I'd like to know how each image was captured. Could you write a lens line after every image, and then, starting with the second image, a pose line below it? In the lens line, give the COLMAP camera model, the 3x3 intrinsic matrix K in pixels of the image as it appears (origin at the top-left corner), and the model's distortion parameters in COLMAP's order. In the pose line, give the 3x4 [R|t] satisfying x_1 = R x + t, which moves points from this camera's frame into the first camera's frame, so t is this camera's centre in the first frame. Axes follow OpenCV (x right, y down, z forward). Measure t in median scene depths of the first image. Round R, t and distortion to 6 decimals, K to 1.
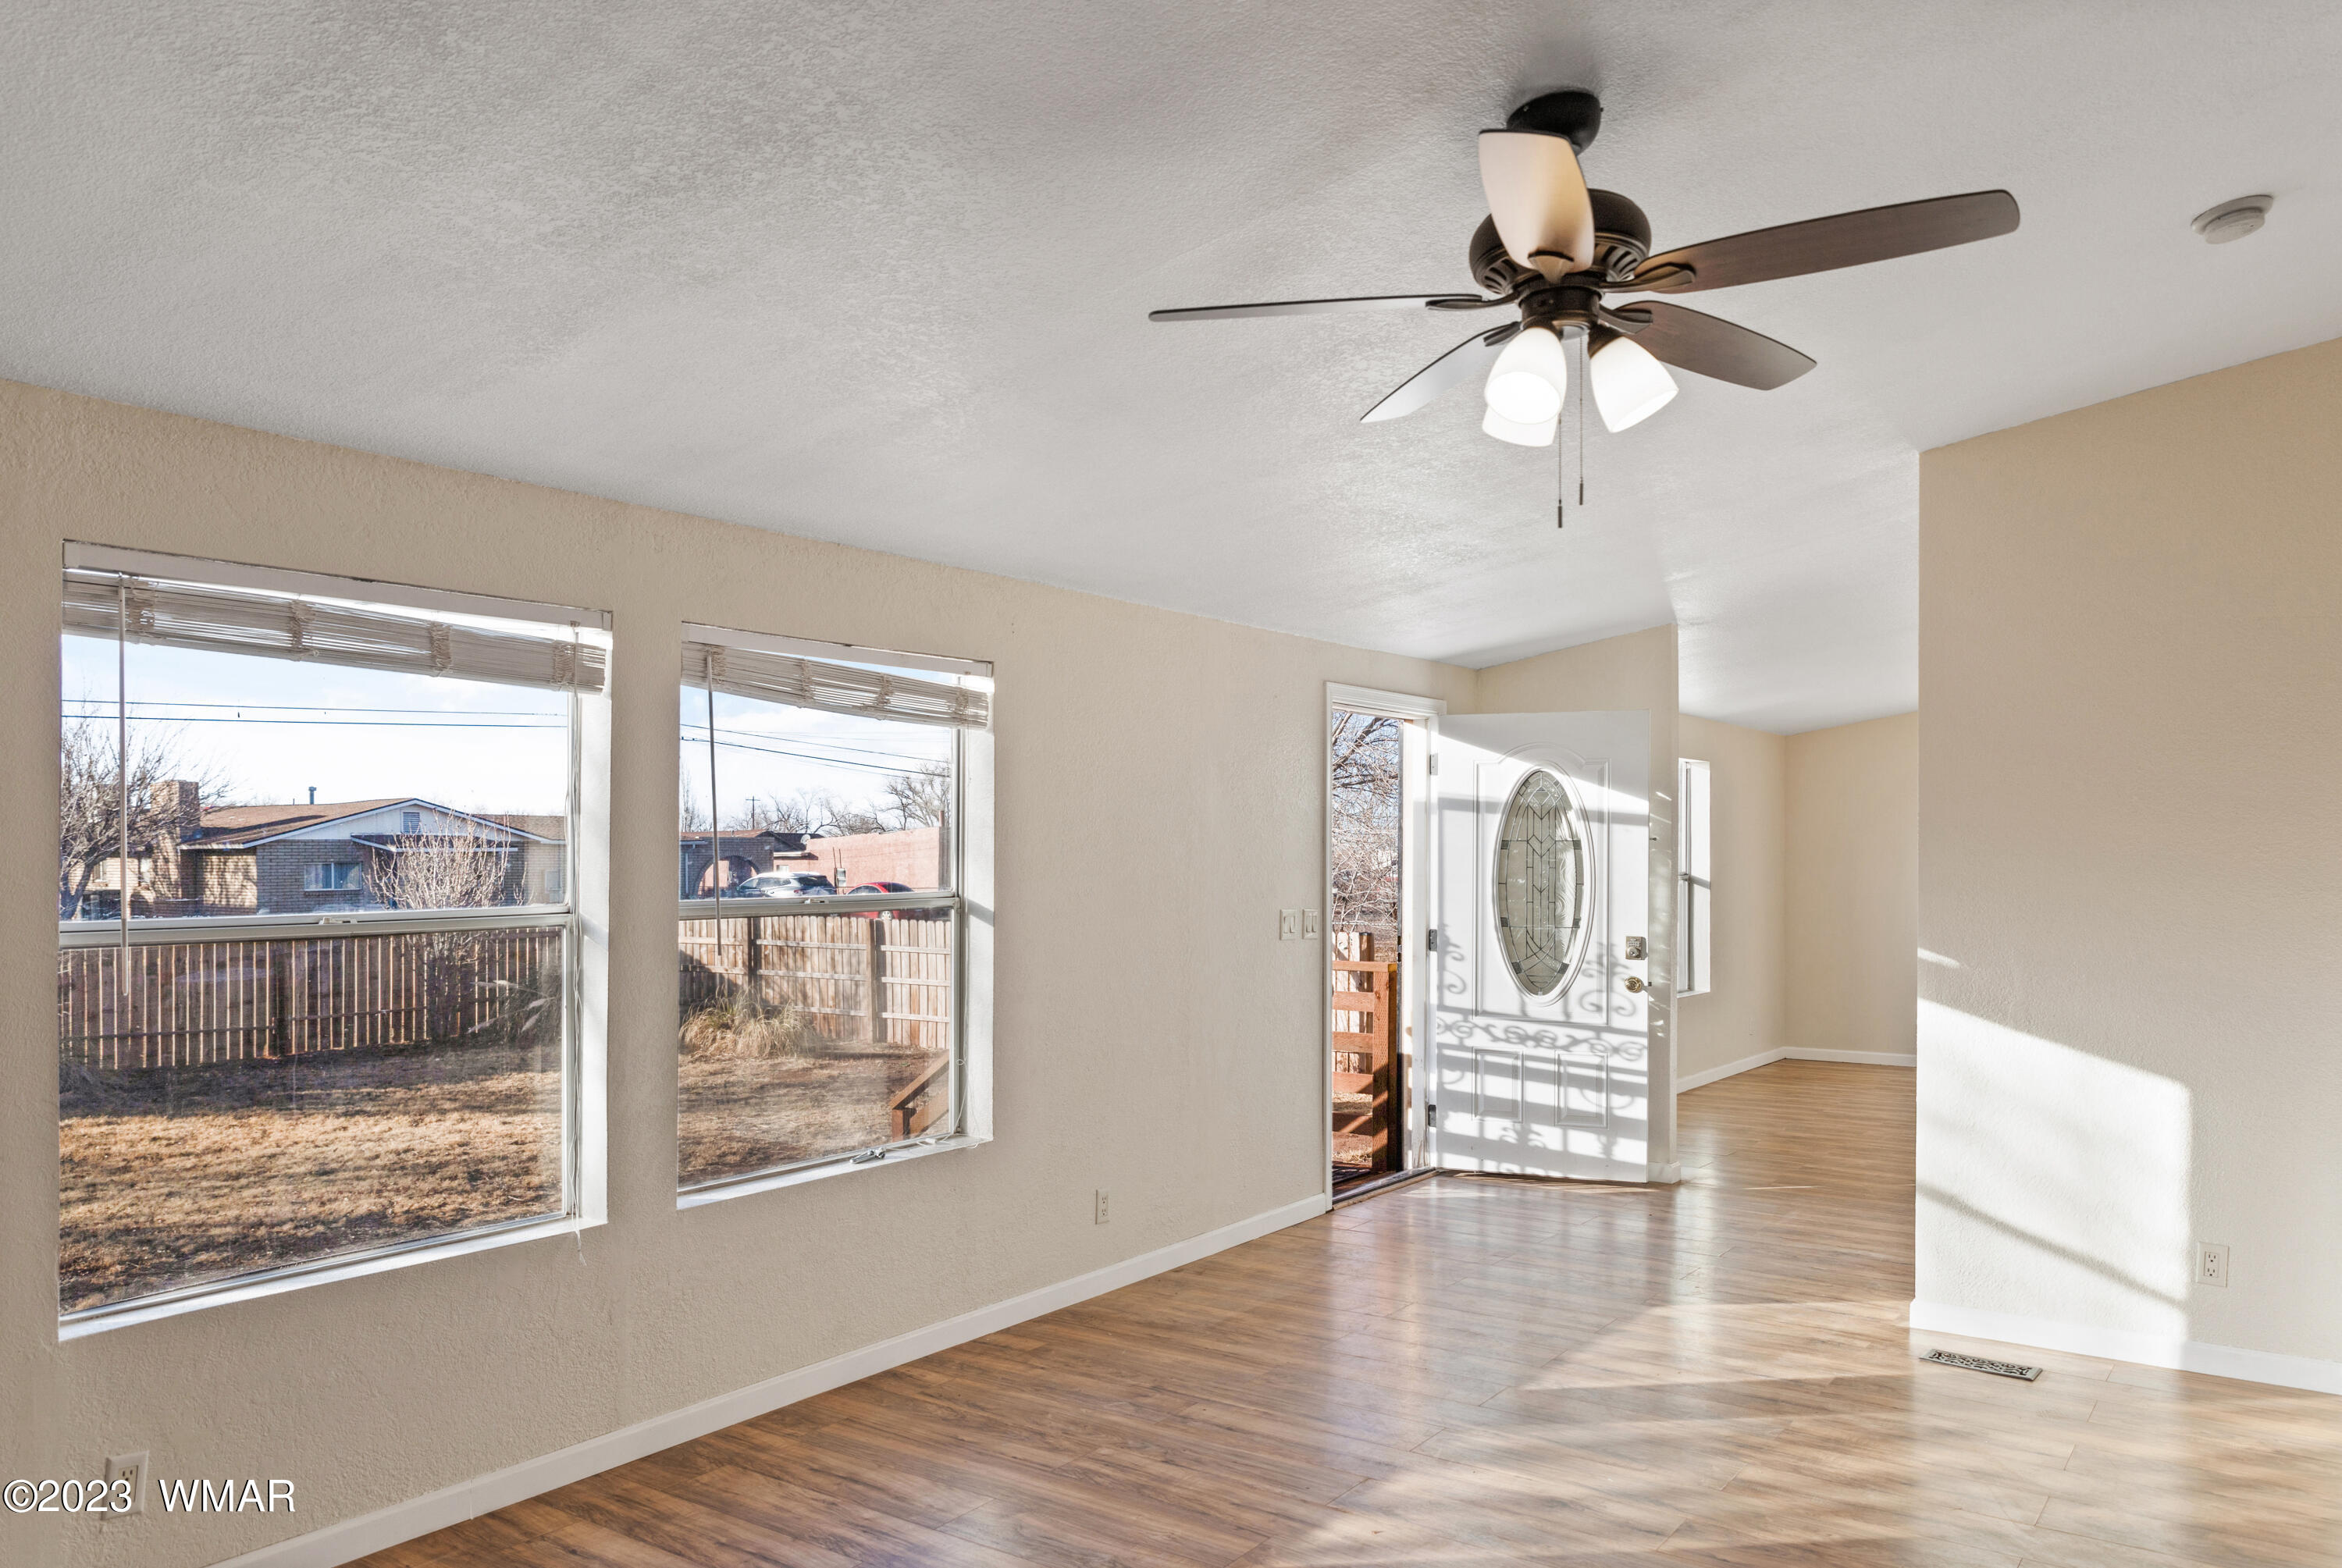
lens RADIAL K [[1612.4, 0, 1171.7], [0, 1612.4, 872.6], [0, 0, 1]] dist [-0.003749, 0.001686]
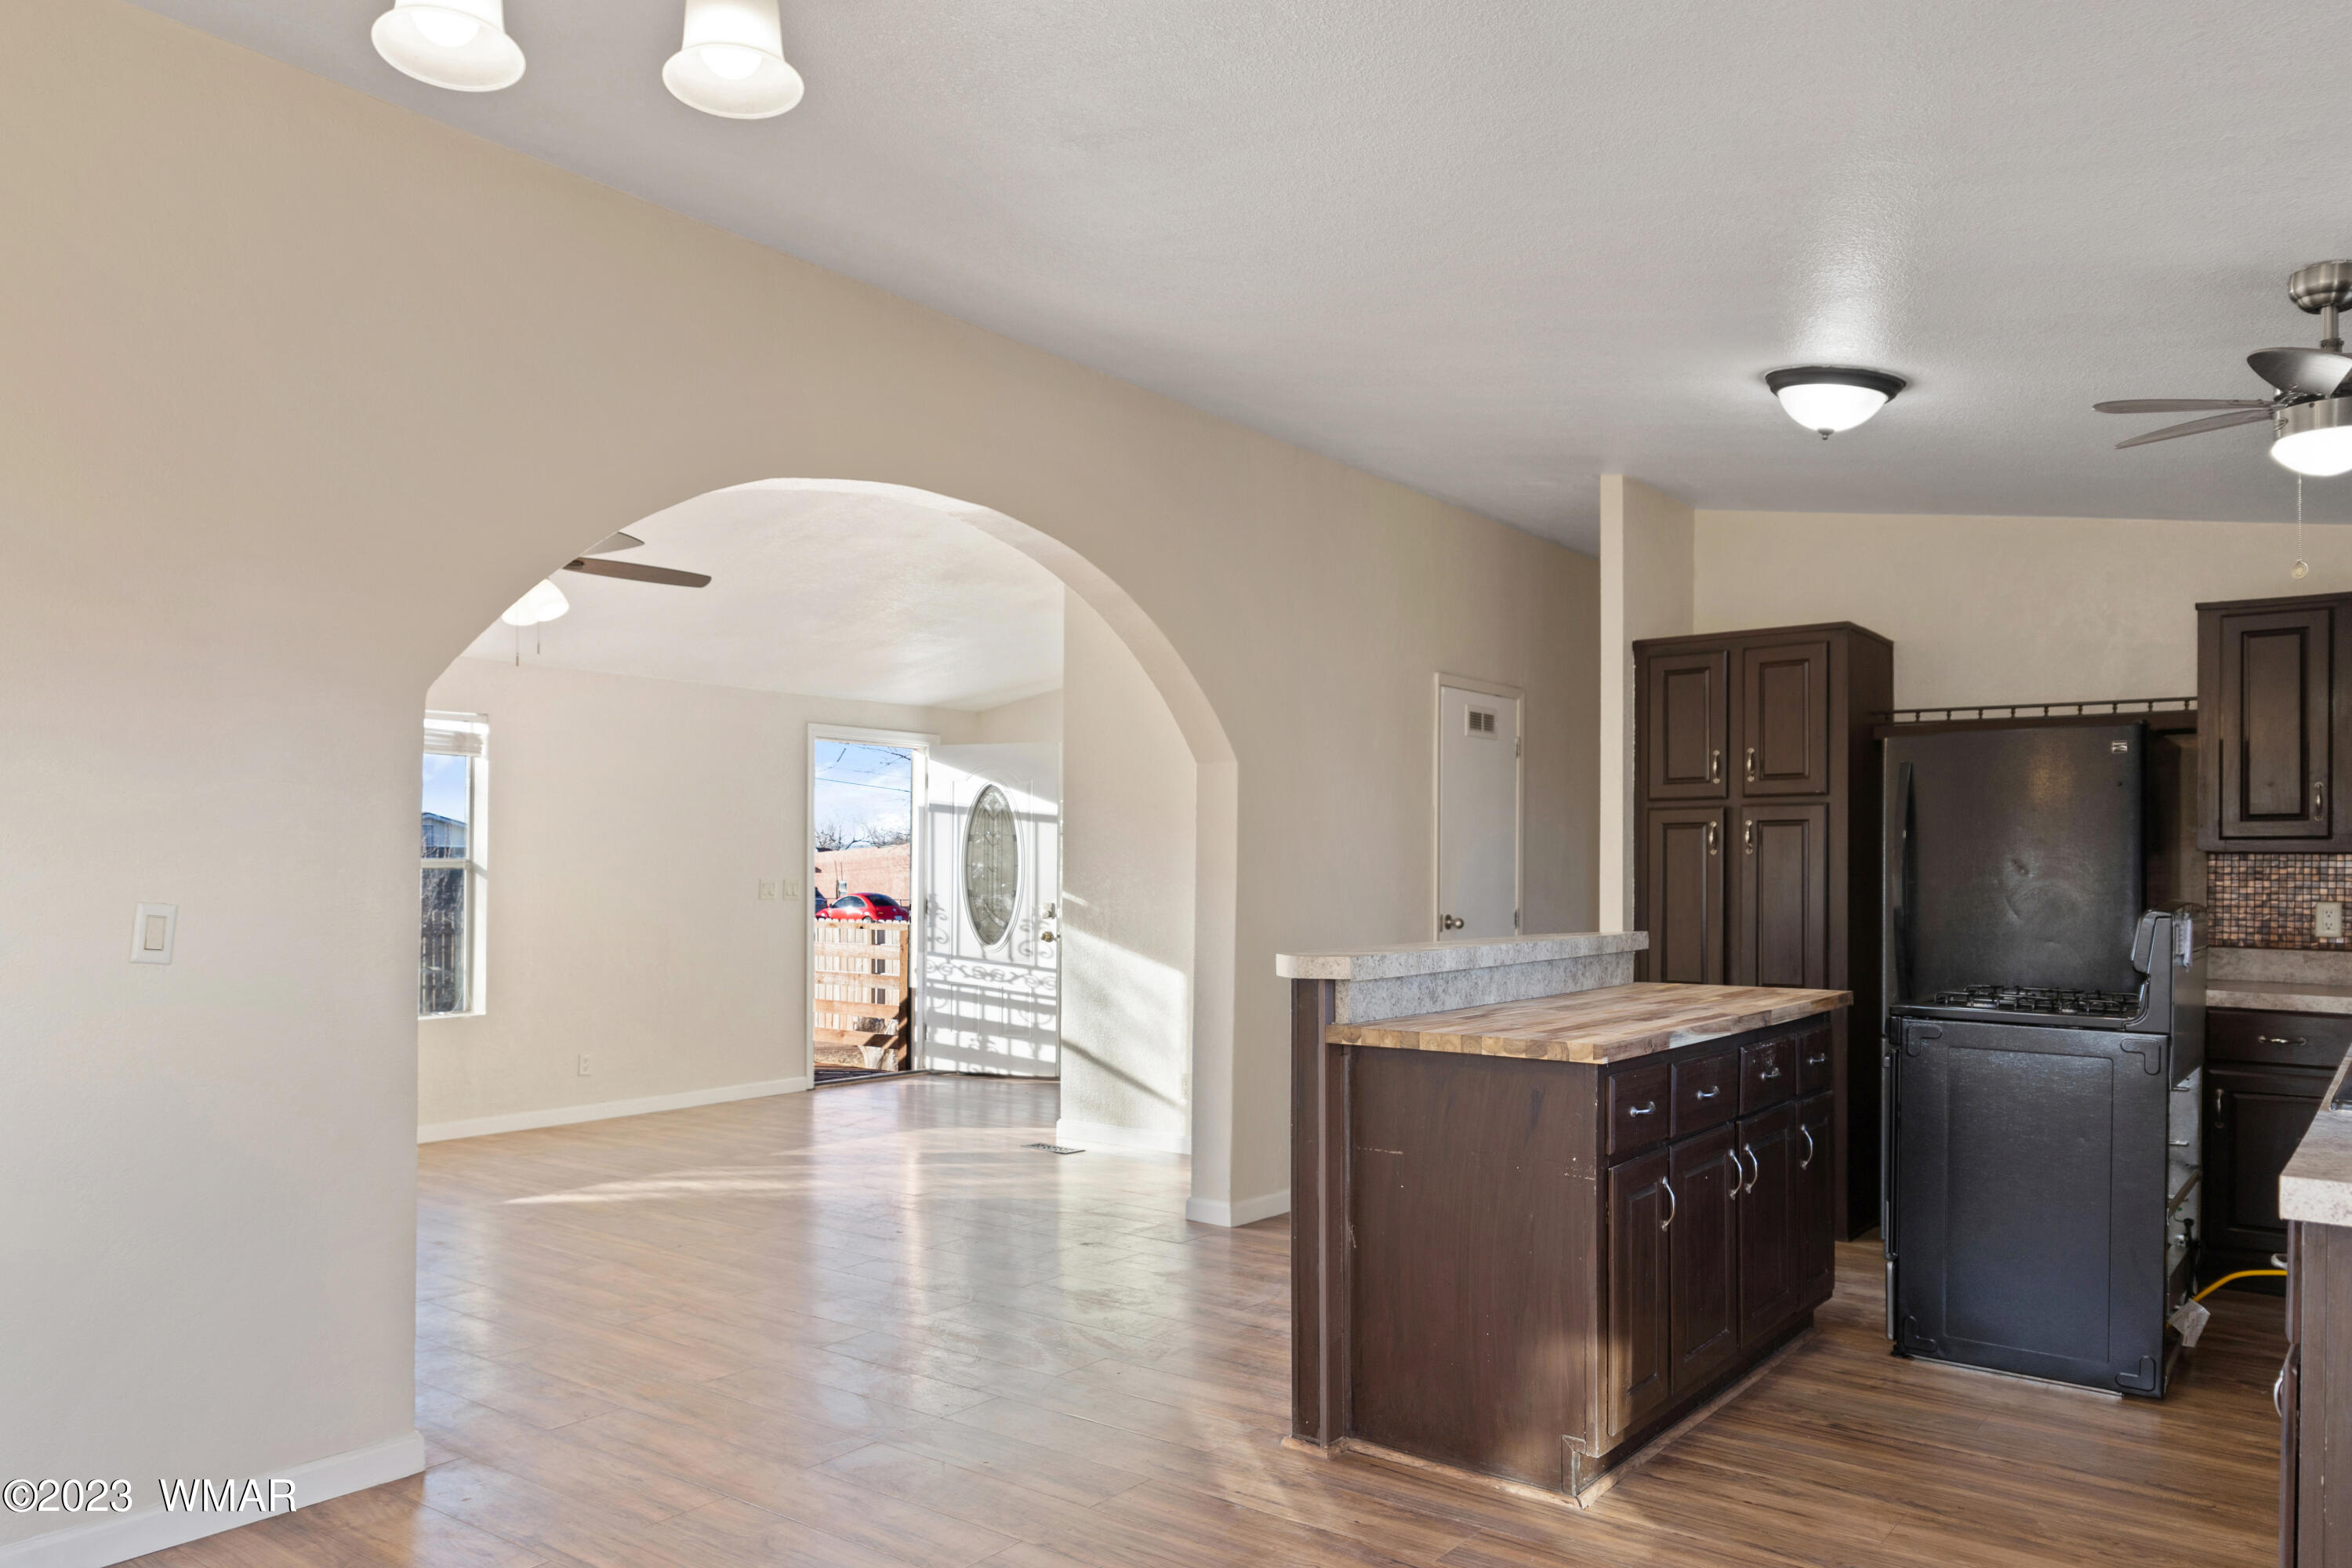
lens RADIAL K [[1619.3, 0, 1179.0], [0, 1619.3, 864.9], [0, 0, 1]] dist [-0.002148, -0.004903]
pose [[0.999525, 0.003692, -0.030605, 0.434049], [-0.004148, 0.999881, -0.014847, 0.027612], [0.030547, 0.014967, 0.999421, -0.407318]]
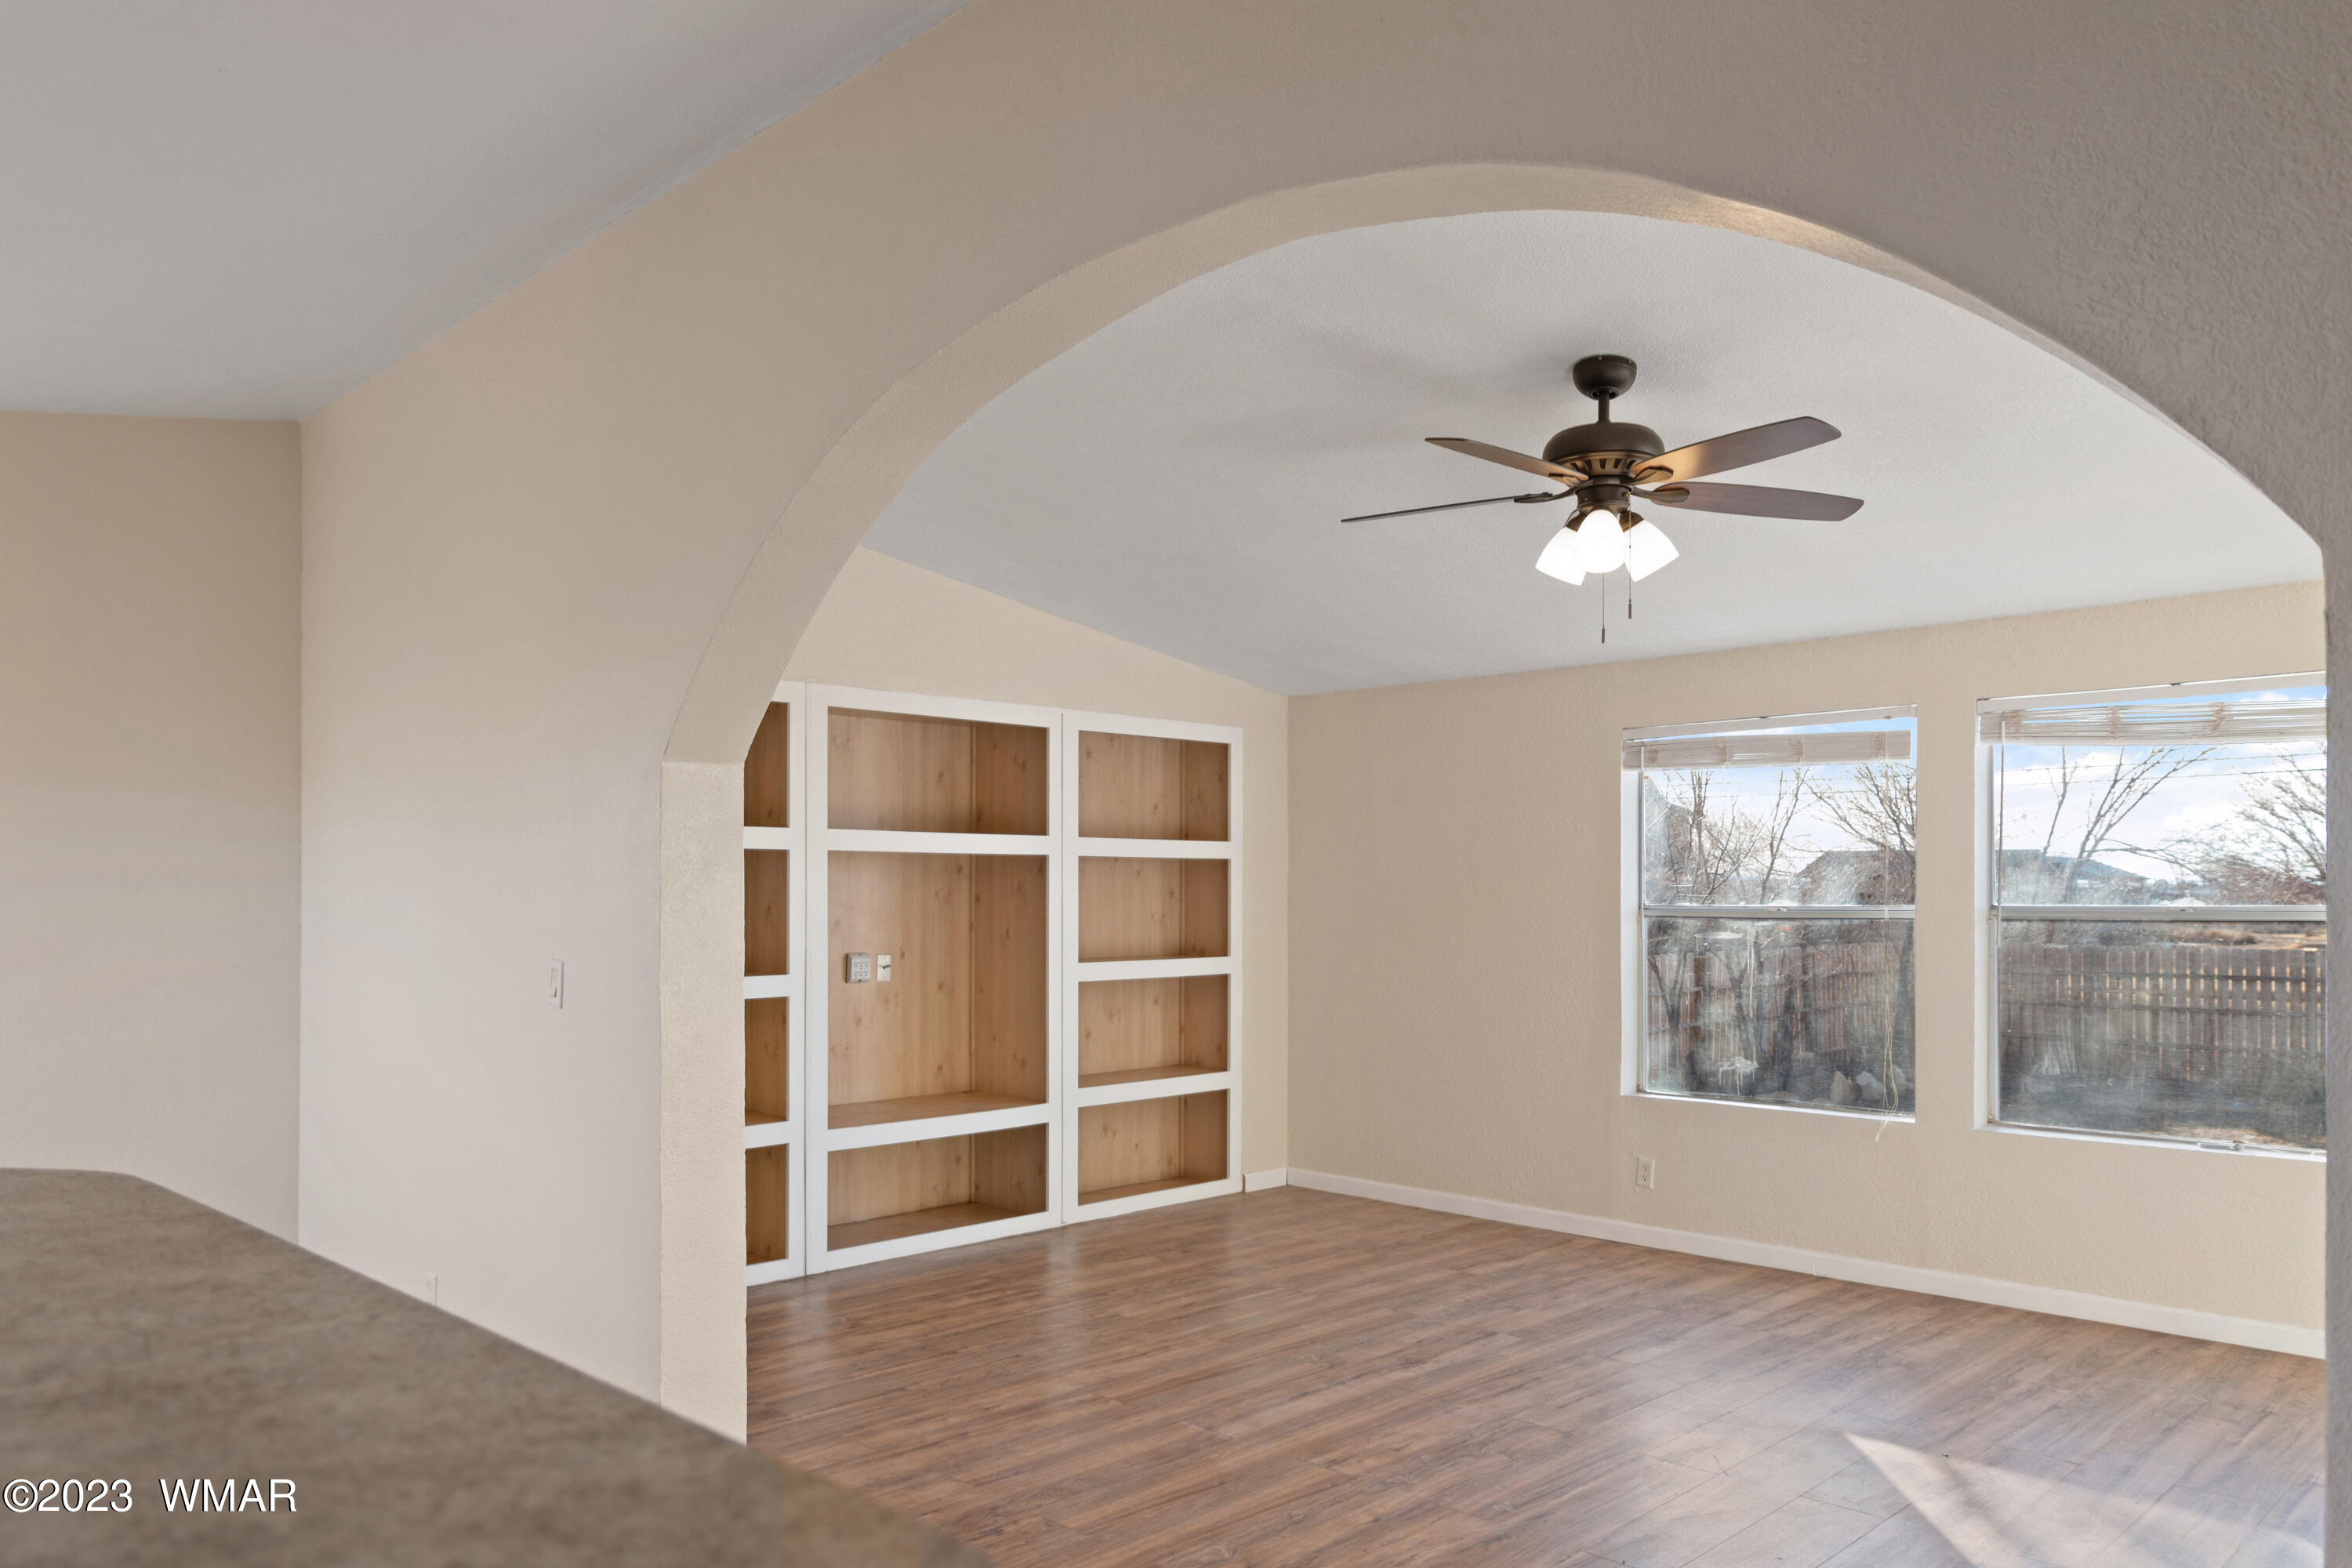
lens RADIAL K [[1619.3, 0, 1179.0], [0, 1619.3, 864.9], [0, 0, 1]] dist [-0.002148, -0.004903]
pose [[-0.161568, -0.015846, -0.986734, 0.657847], [-0.009192, 0.999852, -0.014552, 0.006292], [0.986819, 0.006719, -0.161690, 0.314640]]
